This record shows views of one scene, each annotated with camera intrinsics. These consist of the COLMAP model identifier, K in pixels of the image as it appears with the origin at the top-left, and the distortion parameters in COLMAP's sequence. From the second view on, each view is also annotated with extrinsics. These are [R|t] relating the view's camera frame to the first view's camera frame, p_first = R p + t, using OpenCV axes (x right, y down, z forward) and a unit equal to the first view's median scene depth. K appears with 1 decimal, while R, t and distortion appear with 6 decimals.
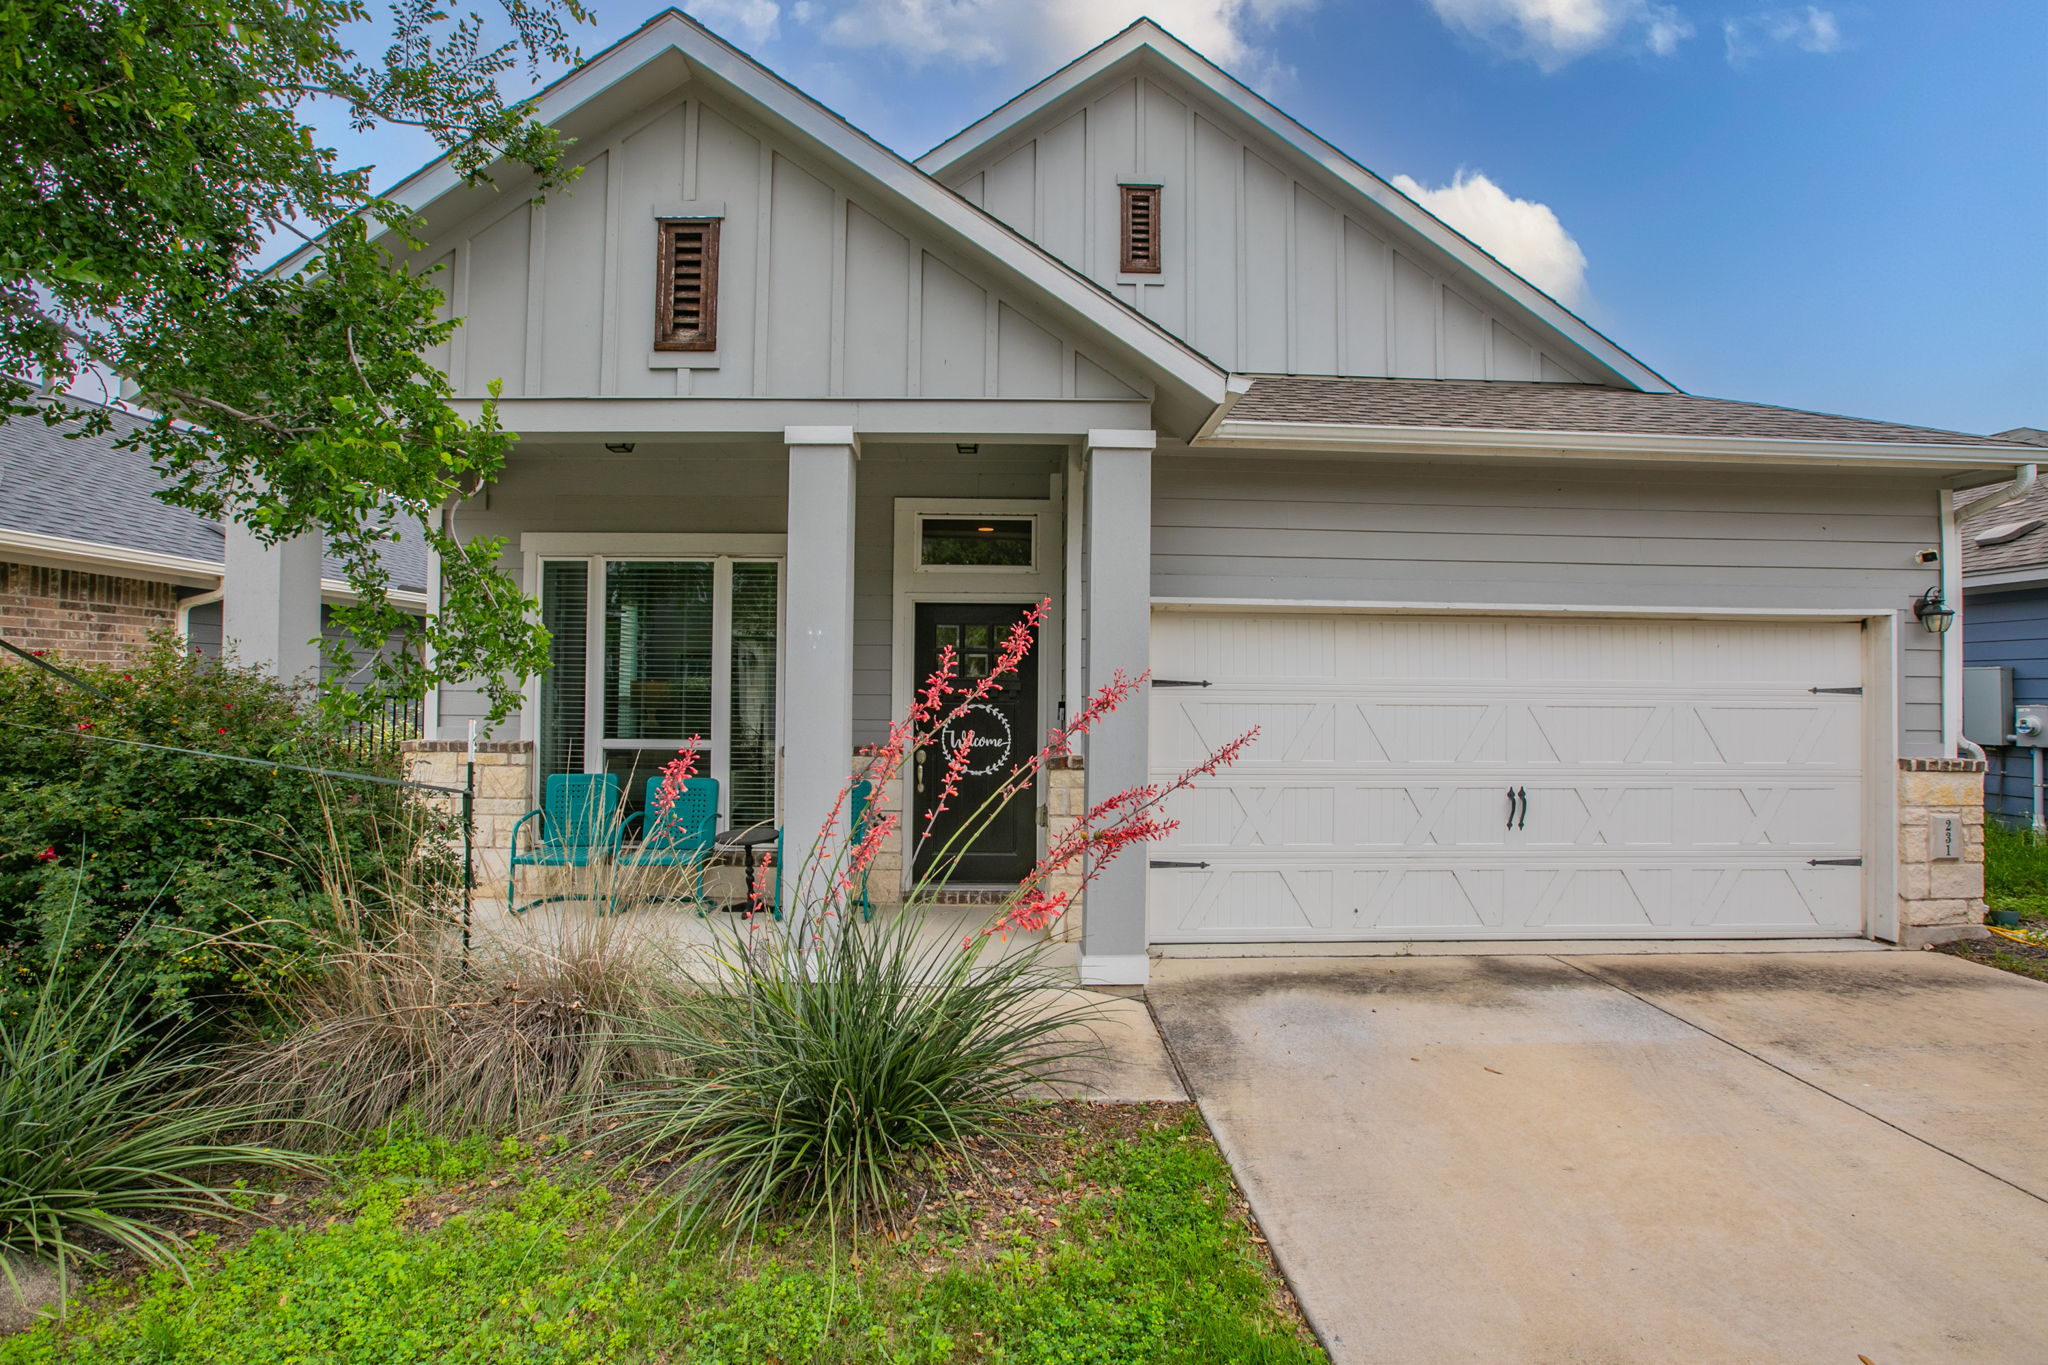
lens RADIAL K [[950.2, 0, 1027.0], [0, 950.2, 701.6], [0, 0, 1]] dist [-0.020402, 0.000190]
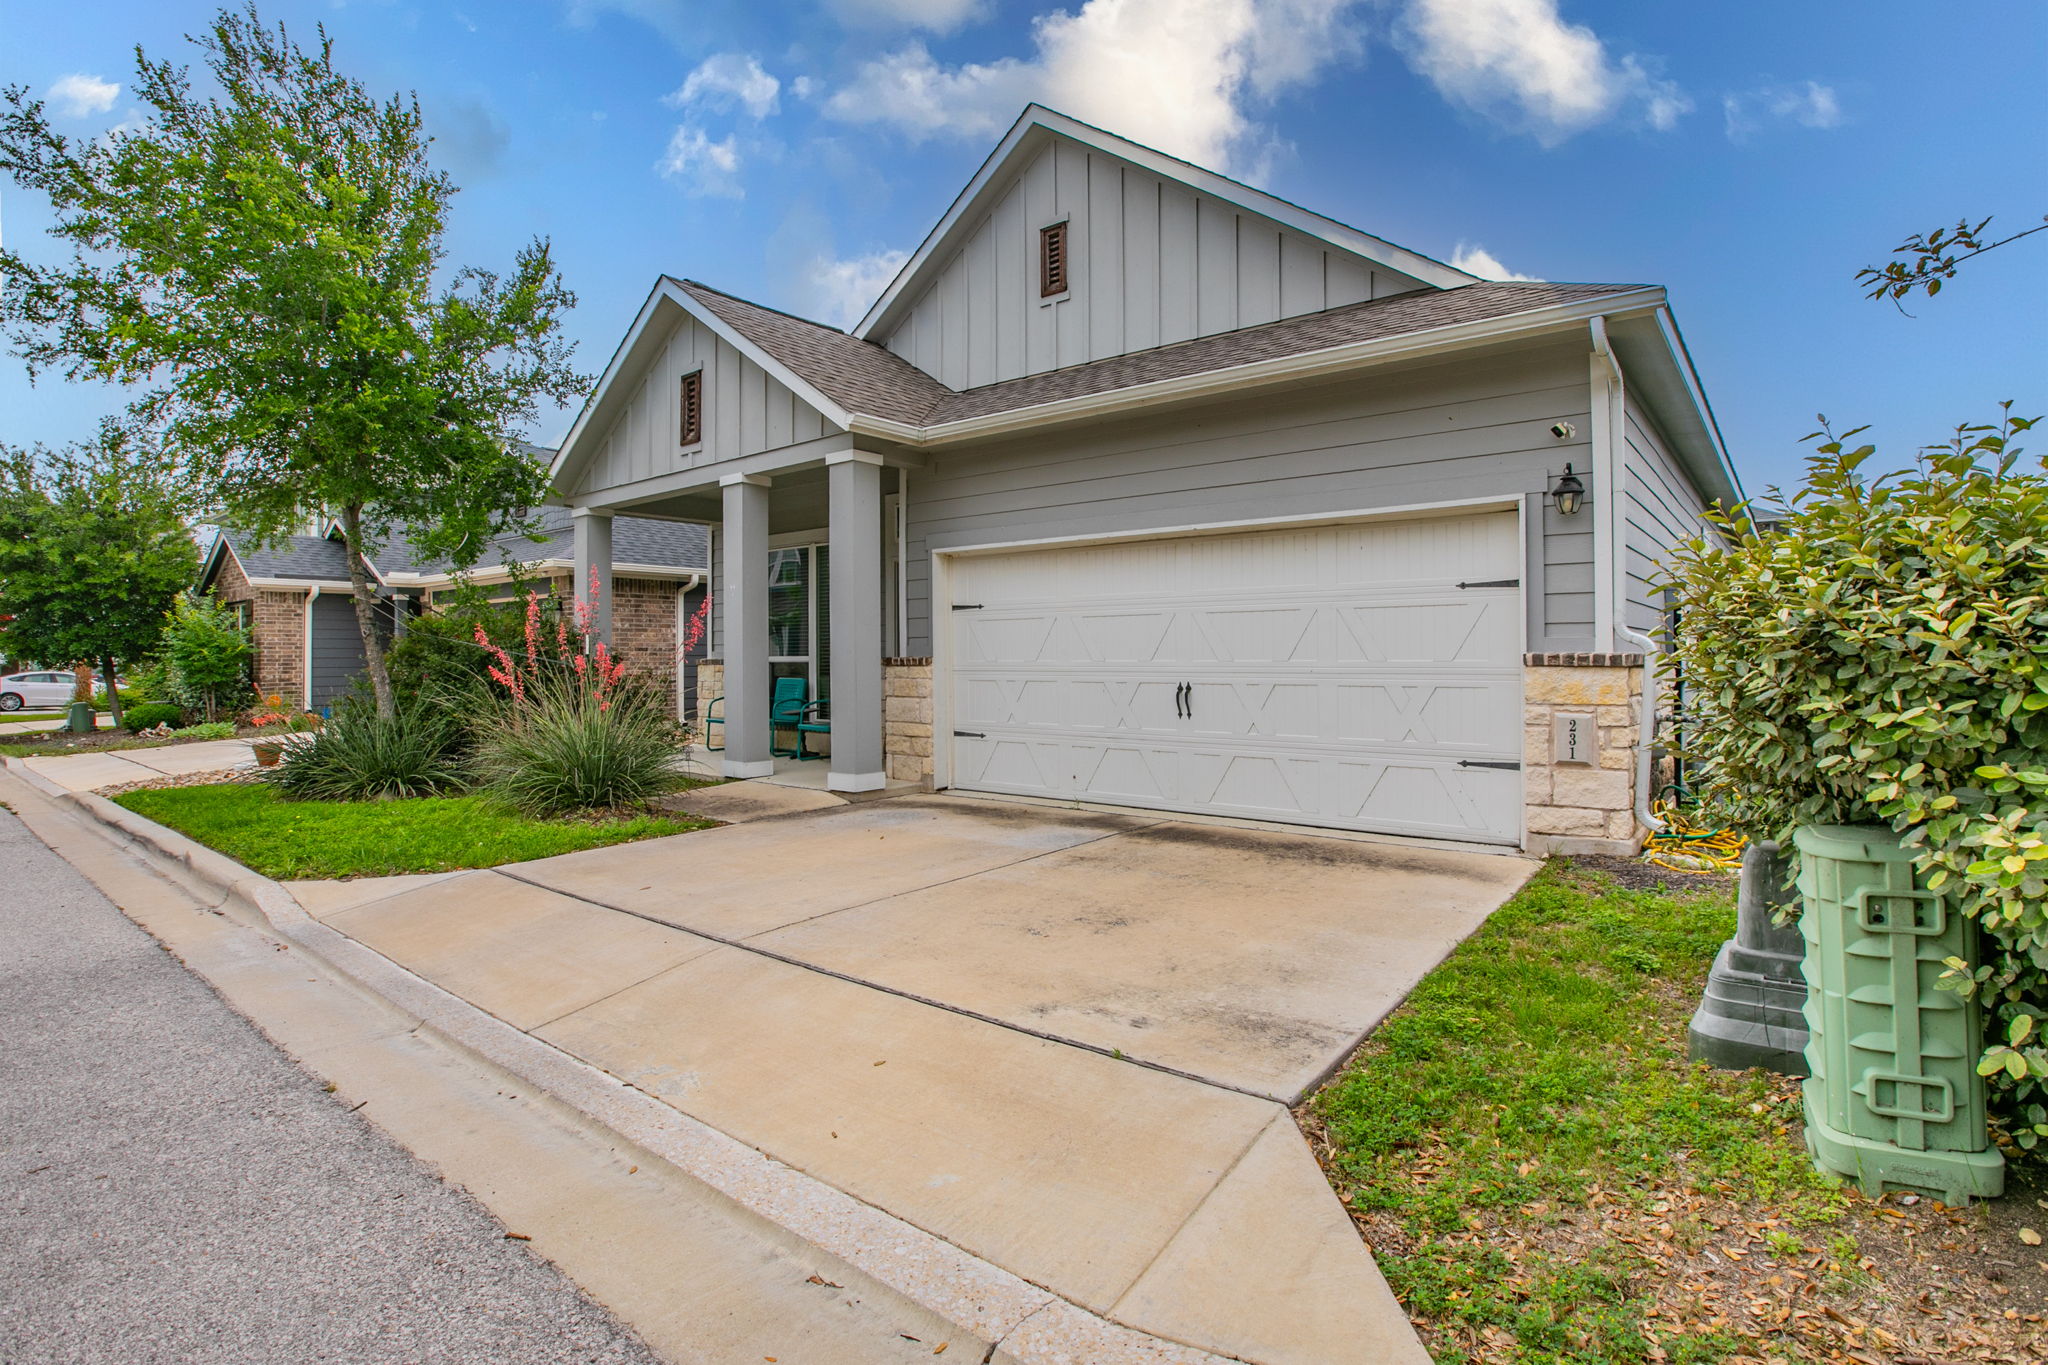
lens RADIAL K [[992.4, 0, 1016.3], [0, 992.4, 679.6], [0, 0, 1]] dist [-0.002273, -0.001051]
pose [[0.758799, 0.002405, -0.651321, 1.191760], [0.003978, 0.999957, 0.008326, 0.076933], [0.651313, -0.008908, 0.758757, -0.083621]]
